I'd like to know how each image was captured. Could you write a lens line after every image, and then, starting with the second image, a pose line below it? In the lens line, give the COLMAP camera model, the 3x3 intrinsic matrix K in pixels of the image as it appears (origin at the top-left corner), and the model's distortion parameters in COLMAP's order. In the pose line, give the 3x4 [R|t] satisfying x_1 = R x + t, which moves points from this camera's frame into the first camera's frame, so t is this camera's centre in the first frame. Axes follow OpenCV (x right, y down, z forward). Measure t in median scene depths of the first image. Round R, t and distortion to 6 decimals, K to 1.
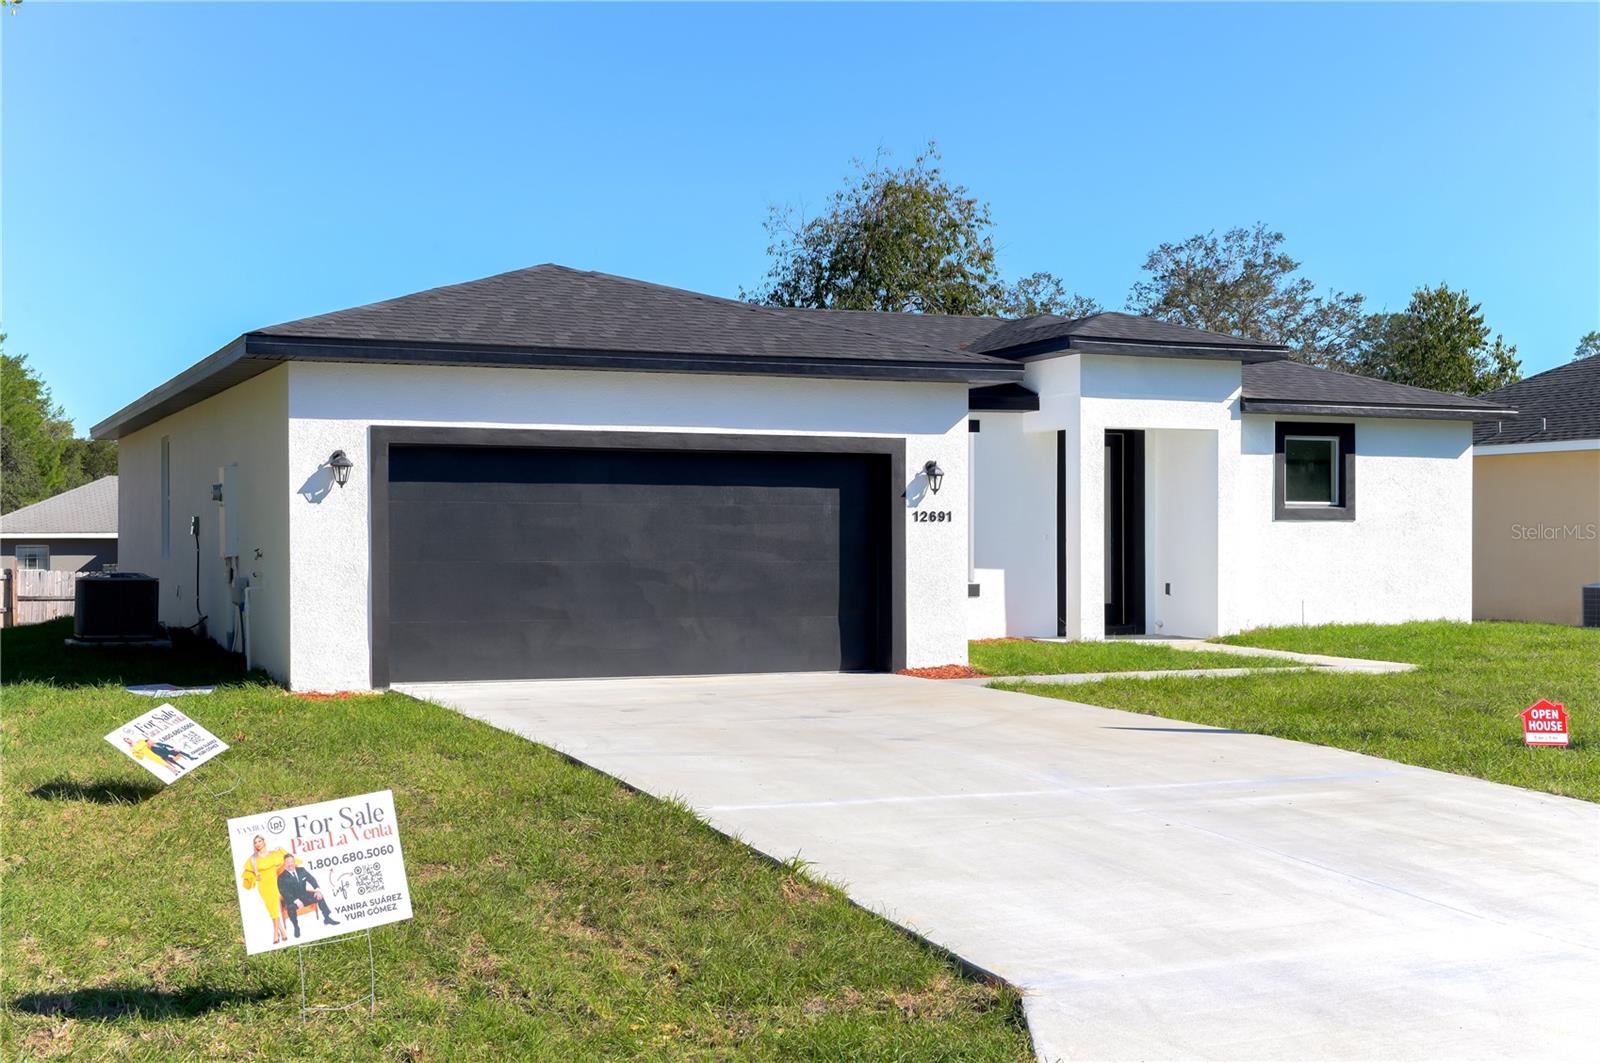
lens RADIAL K [[2009.3, 0, 769.2], [0, 2009.3, 533.2], [0, 0, 1]] dist [0.011117, 0.055275]
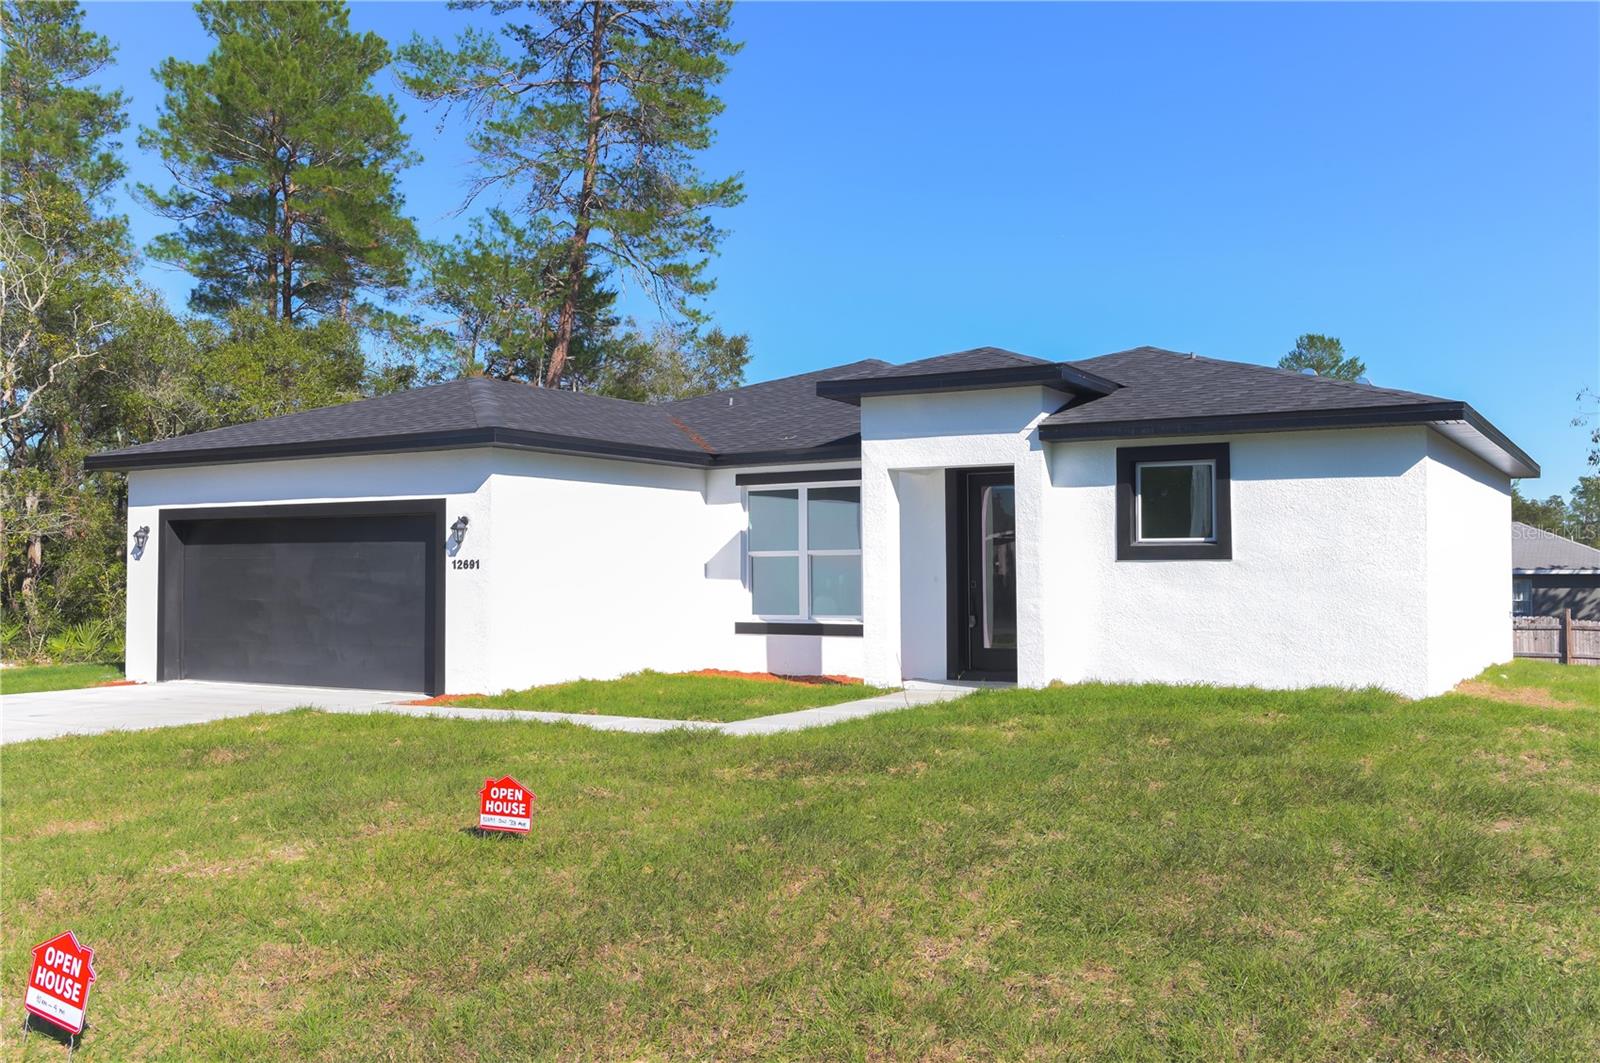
lens RADIAL K [[1450.1, 0, 800.0], [0, 1450.1, 531.5], [0, 0, 1]] dist [-0.010678, -0.006303]
pose [[0.594711, -0.025527, -0.803534, 0.869064], [0.005831, 0.999606, -0.027440, -0.003144], [0.803919, 0.011634, 0.594626, 0.659376]]
